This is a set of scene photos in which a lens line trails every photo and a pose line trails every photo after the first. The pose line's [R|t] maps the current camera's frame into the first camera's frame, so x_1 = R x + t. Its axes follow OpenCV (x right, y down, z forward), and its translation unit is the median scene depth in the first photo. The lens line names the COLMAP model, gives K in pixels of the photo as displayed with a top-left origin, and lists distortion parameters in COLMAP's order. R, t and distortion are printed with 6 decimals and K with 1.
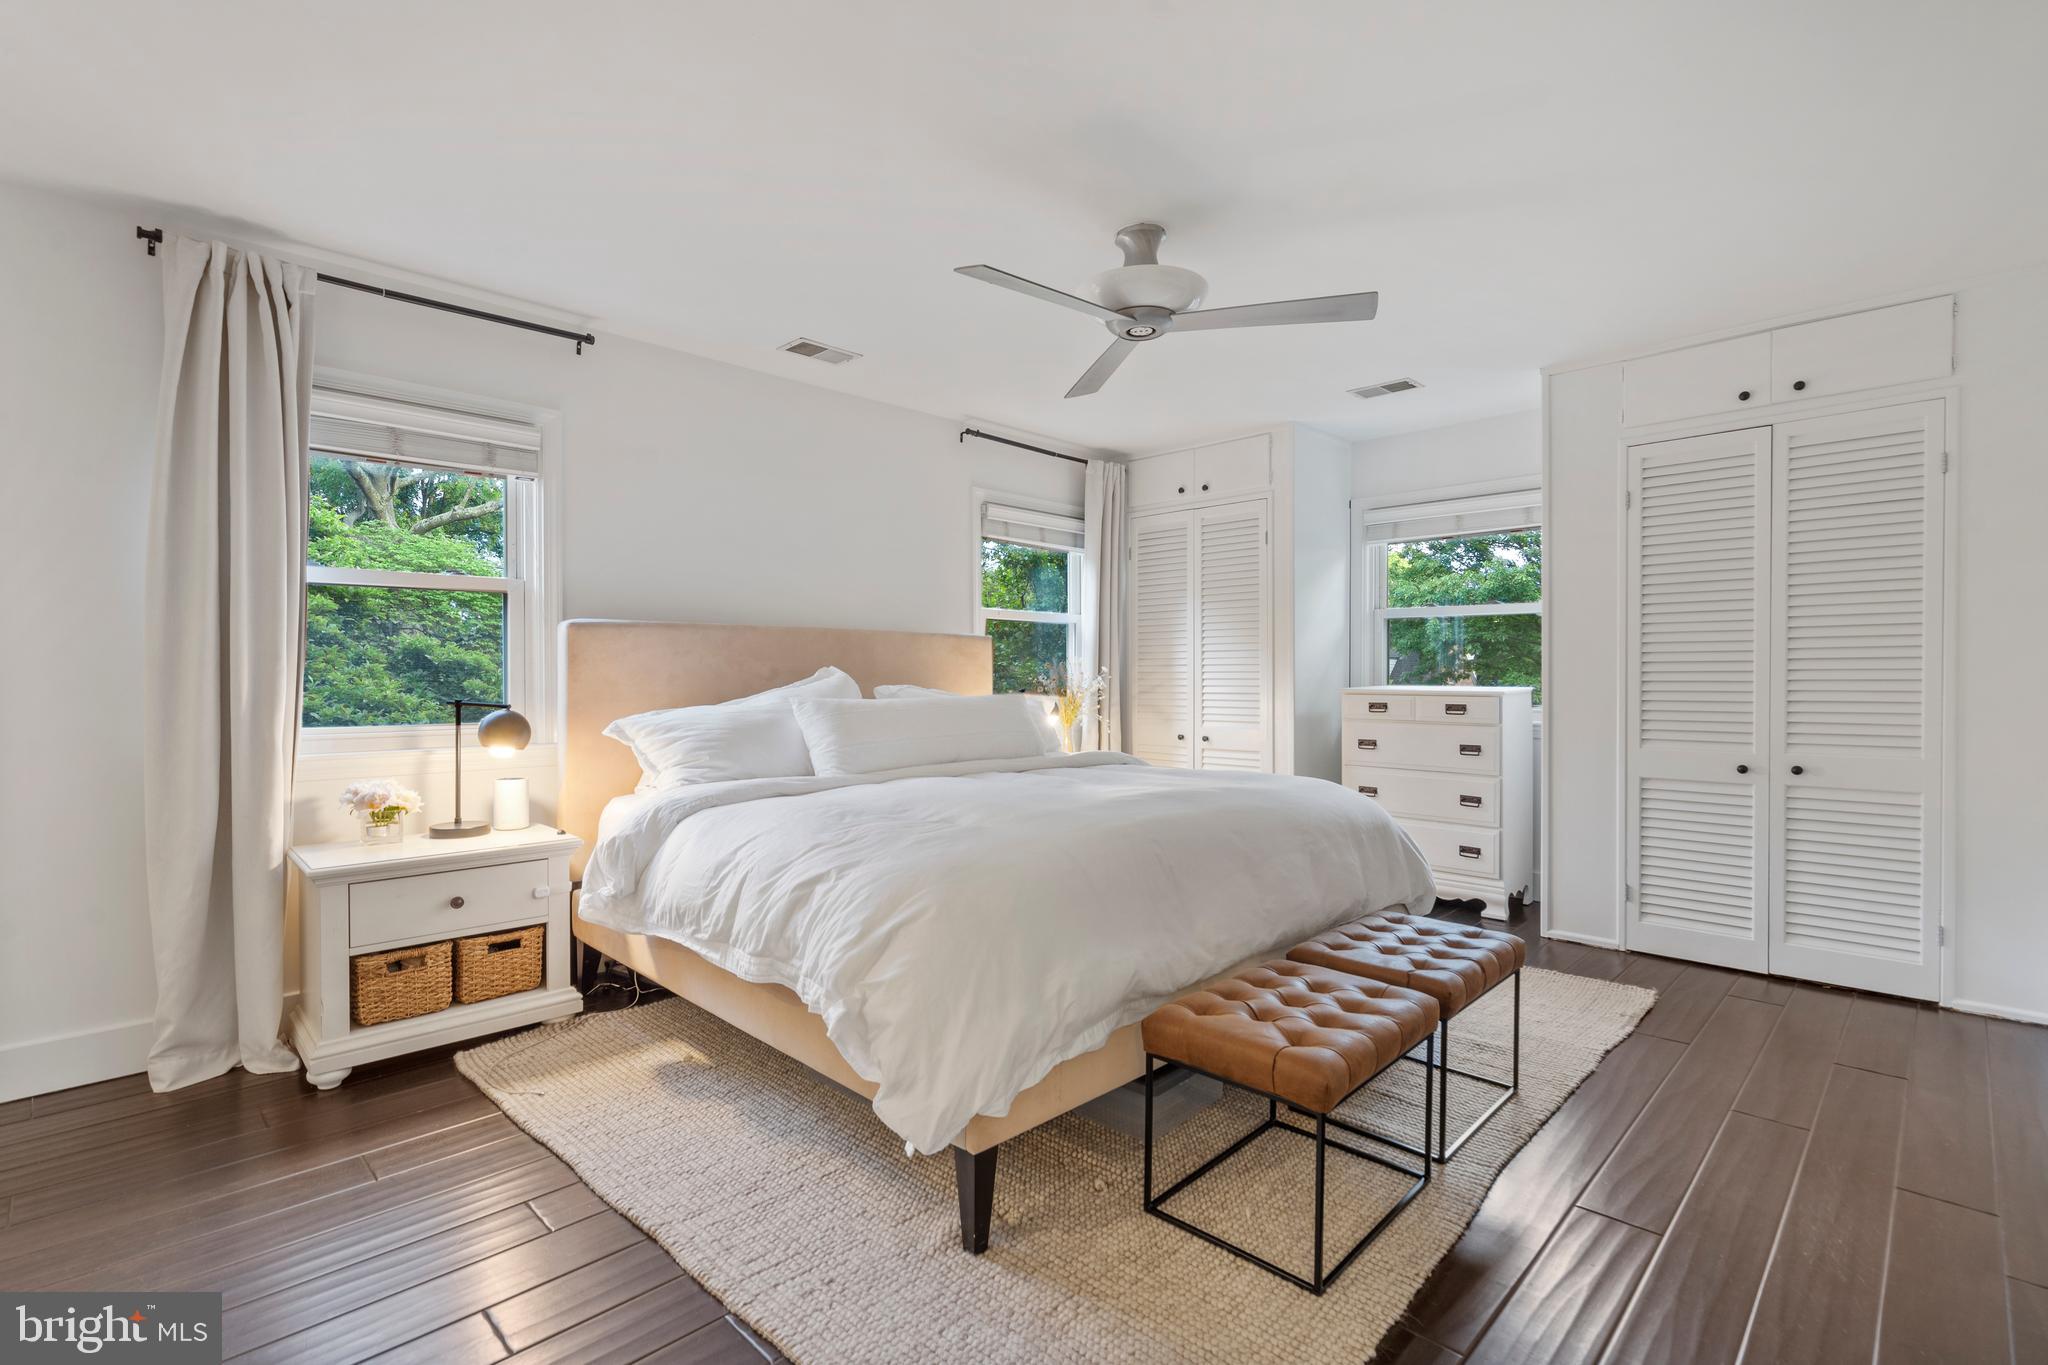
lens RADIAL K [[951.3, 0, 1012.7], [0, 951.3, 708.2], [0, 0, 1]] dist [0.001017, 0.000418]
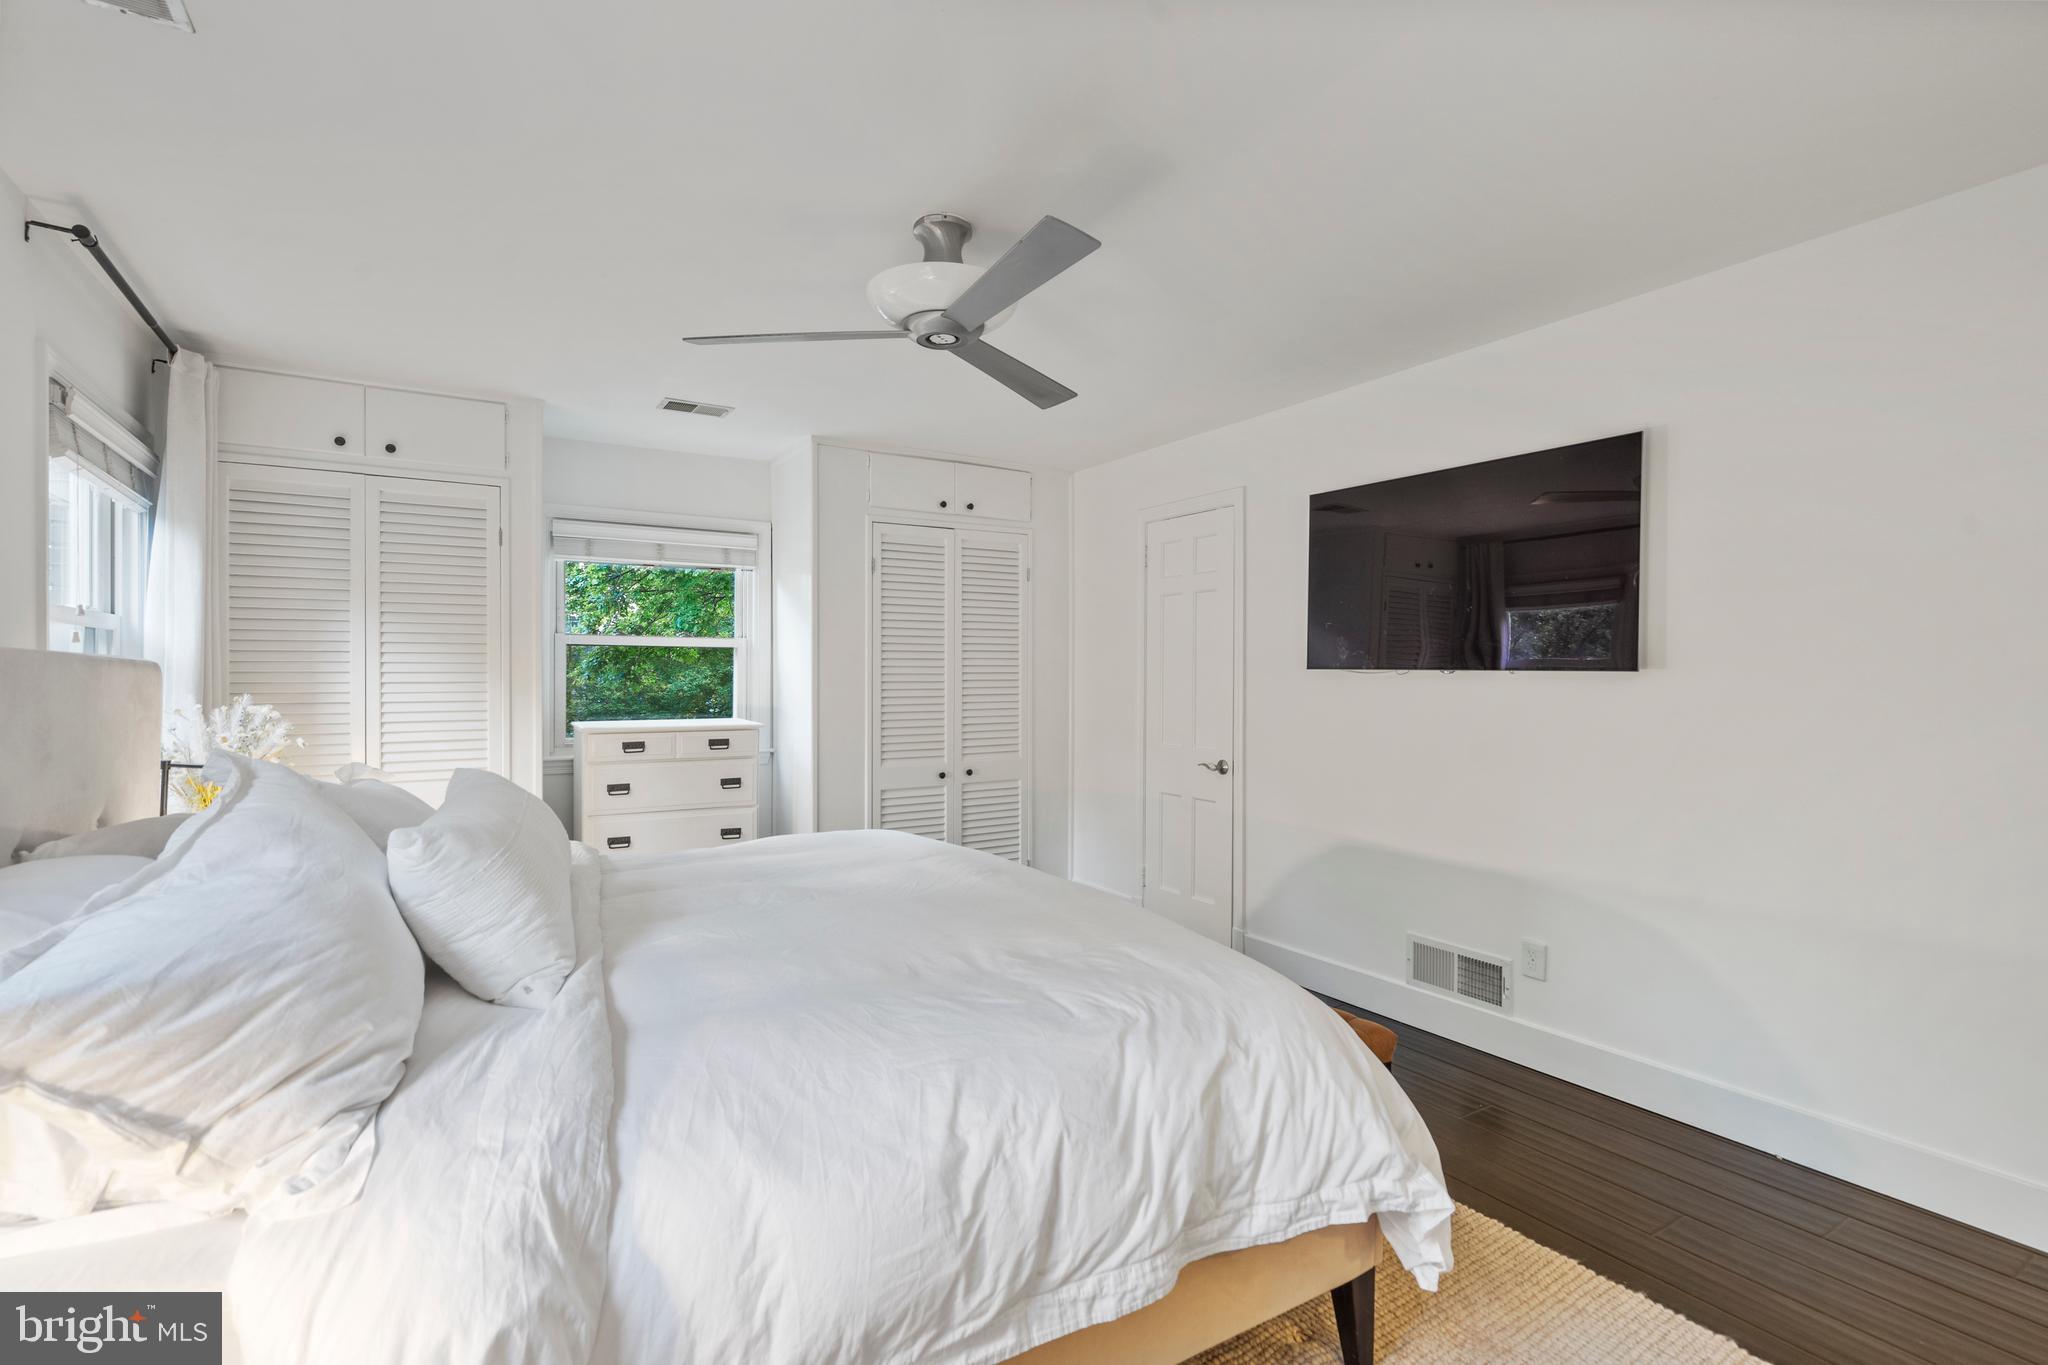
lens RADIAL K [[951.3, 0, 1012.7], [0, 951.3, 708.2], [0, 0, 1]] dist [0.001017, 0.000418]
pose [[0.230682, -0.033349, 0.972457, -0.481657], [0.033480, 0.999093, 0.026321, -0.058250], [-0.972453, 0.026486, 0.231589, 0.517654]]
